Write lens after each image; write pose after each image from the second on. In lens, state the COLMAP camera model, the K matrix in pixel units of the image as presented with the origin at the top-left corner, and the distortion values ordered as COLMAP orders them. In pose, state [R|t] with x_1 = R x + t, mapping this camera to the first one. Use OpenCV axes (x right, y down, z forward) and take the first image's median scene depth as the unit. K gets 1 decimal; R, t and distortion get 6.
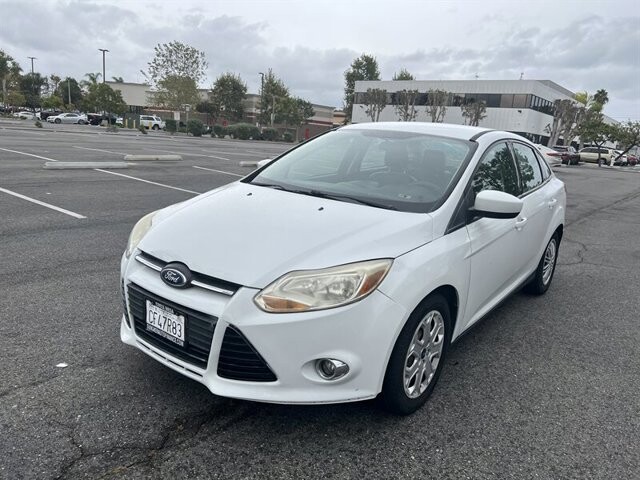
lens RADIAL K [[484.2, 0, 325.1], [0, 484.2, 235.7], [0, 0, 1]] dist [0.036045, -0.032166]
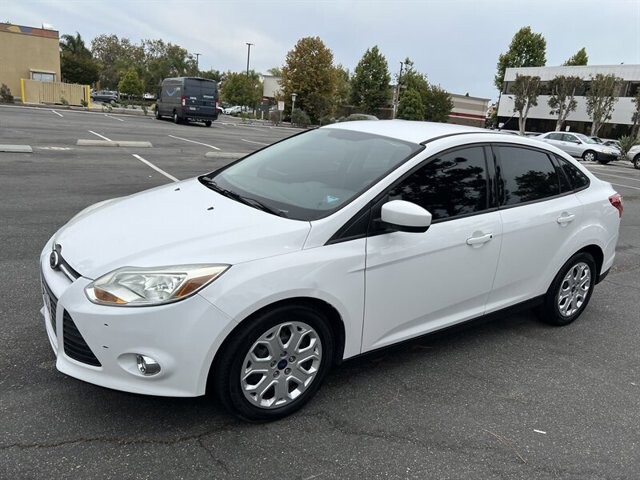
lens RADIAL K [[484.2, 0, 324.0], [0, 484.2, 243.6], [0, 0, 1]] dist [0.036045, -0.032166]
pose [[0.945762, 0.097645, -0.309840, 0.499565], [-0.086436, 0.995015, 0.049737, -0.049540], [0.313152, -0.020258, 0.949487, 0.104080]]
